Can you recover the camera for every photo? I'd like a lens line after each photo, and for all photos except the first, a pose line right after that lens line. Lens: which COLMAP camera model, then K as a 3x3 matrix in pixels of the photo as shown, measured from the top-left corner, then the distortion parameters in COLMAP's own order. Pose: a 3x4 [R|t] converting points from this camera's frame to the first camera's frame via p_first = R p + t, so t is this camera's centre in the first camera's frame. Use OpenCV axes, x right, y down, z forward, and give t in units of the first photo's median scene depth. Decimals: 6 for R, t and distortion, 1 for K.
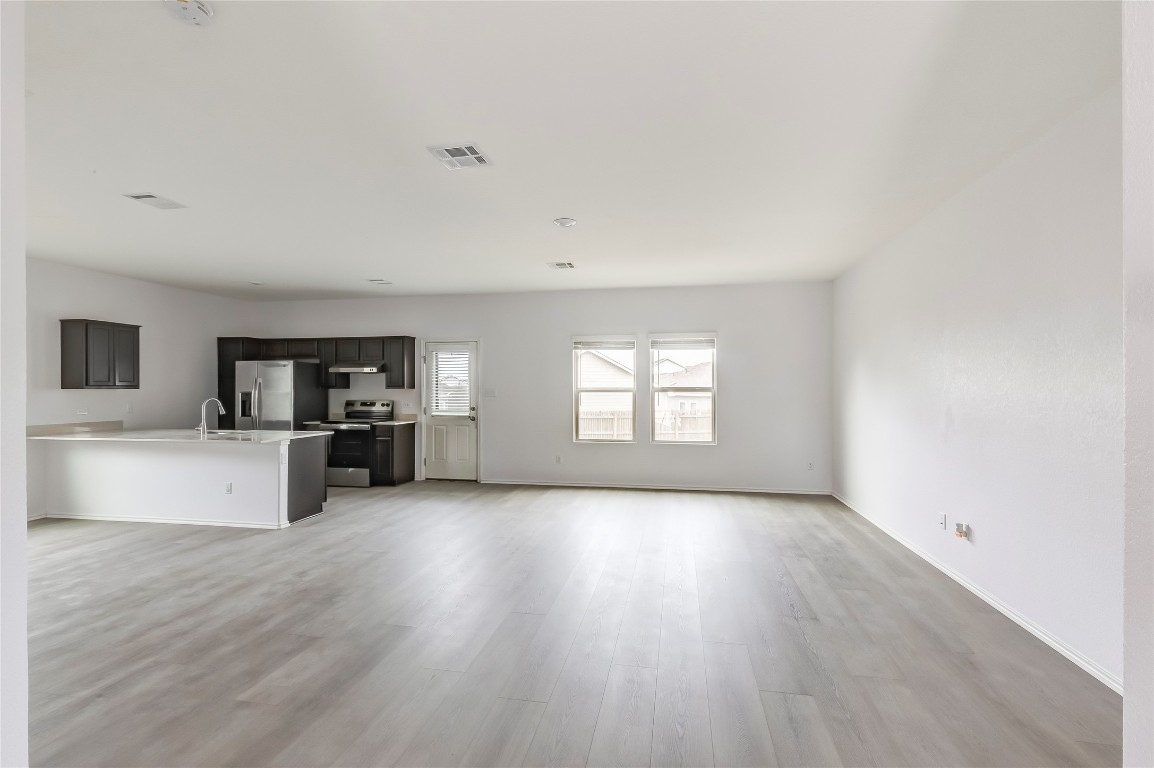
lens RADIAL K [[525.4, 0, 576.7], [0, 525.4, 387.7], [0, 0, 1]] dist [0.003490, 0.000398]
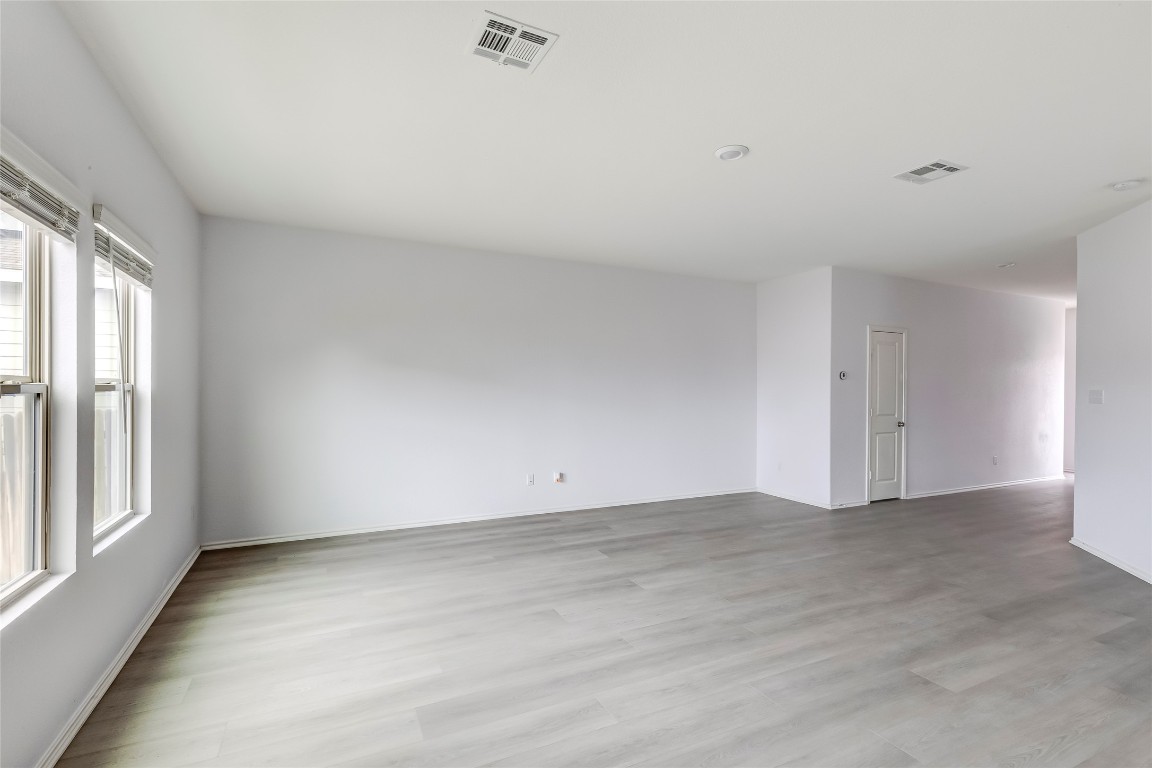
lens RADIAL K [[524.4, 0, 575.7], [0, 524.4, 387.7], [0, 0, 1]] dist [0.003490, 0.000398]
pose [[-0.598377, -0.003281, 0.801208, -0.271330], [-0.006509, 0.999979, -0.000766, 0.002342], [-0.801188, -0.005674, -0.598386, 0.924684]]
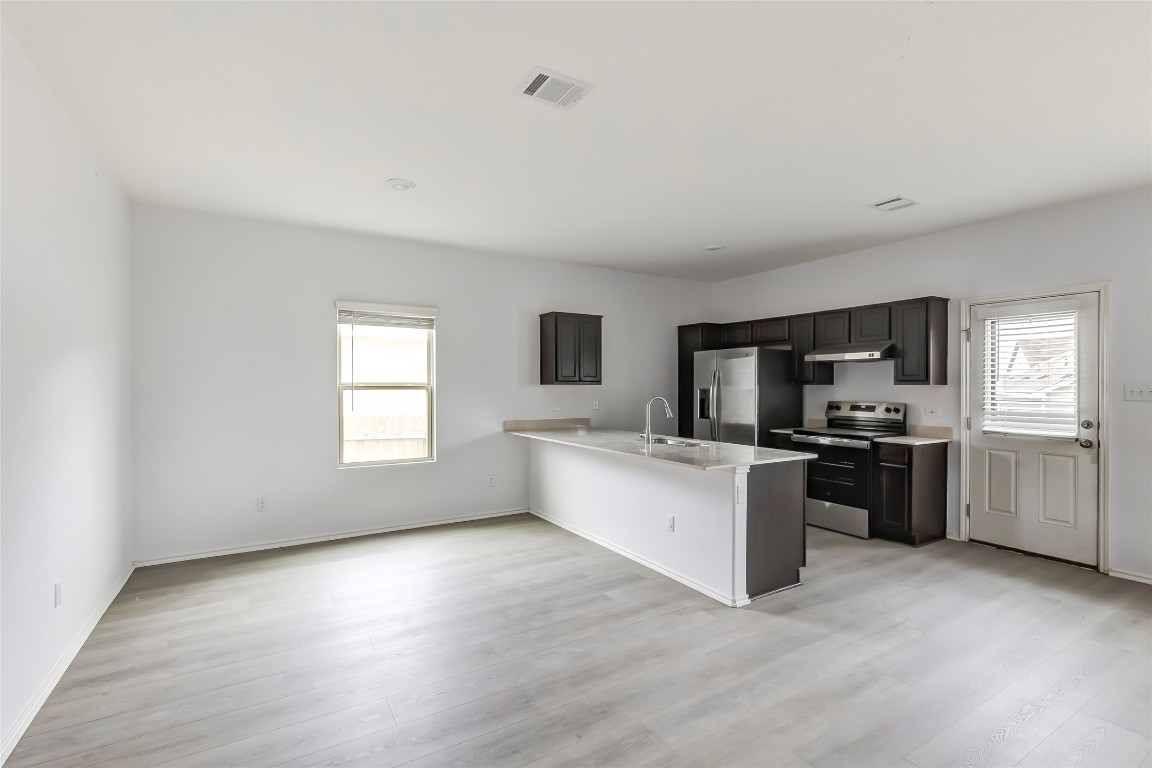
lens RADIAL K [[524.4, 0, 575.7], [0, 524.4, 387.7], [0, 0, 1]] dist [0.003490, 0.000398]
pose [[0.671440, 0.004563, -0.741045, -0.157856], [-0.000631, 0.999984, 0.005586, 0.002263], [0.741059, -0.003282, 0.671432, 0.303434]]
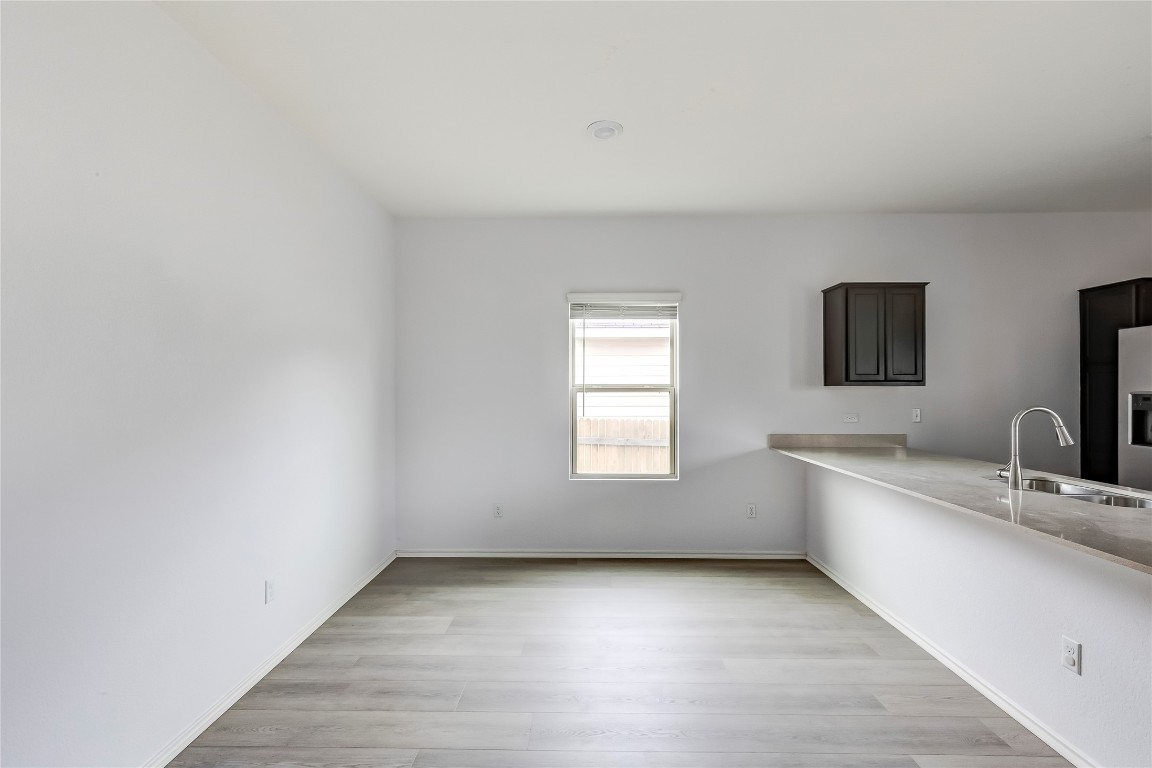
lens RADIAL K [[524.4, 0, 575.7], [0, 524.4, 387.7], [0, 0, 1]] dist [0.003490, 0.000398]
pose [[0.173117, 0.000081, -0.984901, -0.256452], [0.000494, 1.000000, 0.000169, 0.003562], [0.984901, -0.000516, 0.173117, 0.423471]]
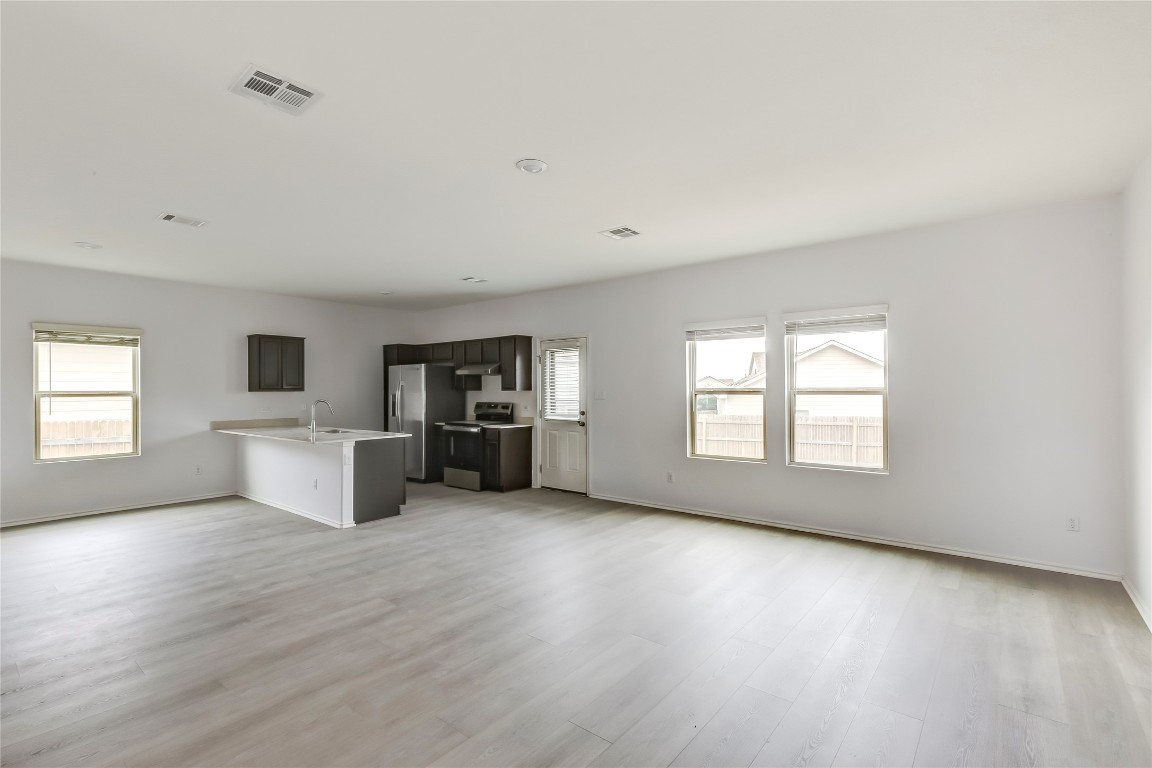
lens RADIAL K [[524.4, 0, 575.7], [0, 524.4, 387.7], [0, 0, 1]] dist [0.003490, 0.000398]
pose [[0.879941, -0.004593, -0.475060, 0.221822], [0.003790, 0.999989, -0.002648, -0.000370], [0.475067, 0.000530, 0.879949, 0.220424]]
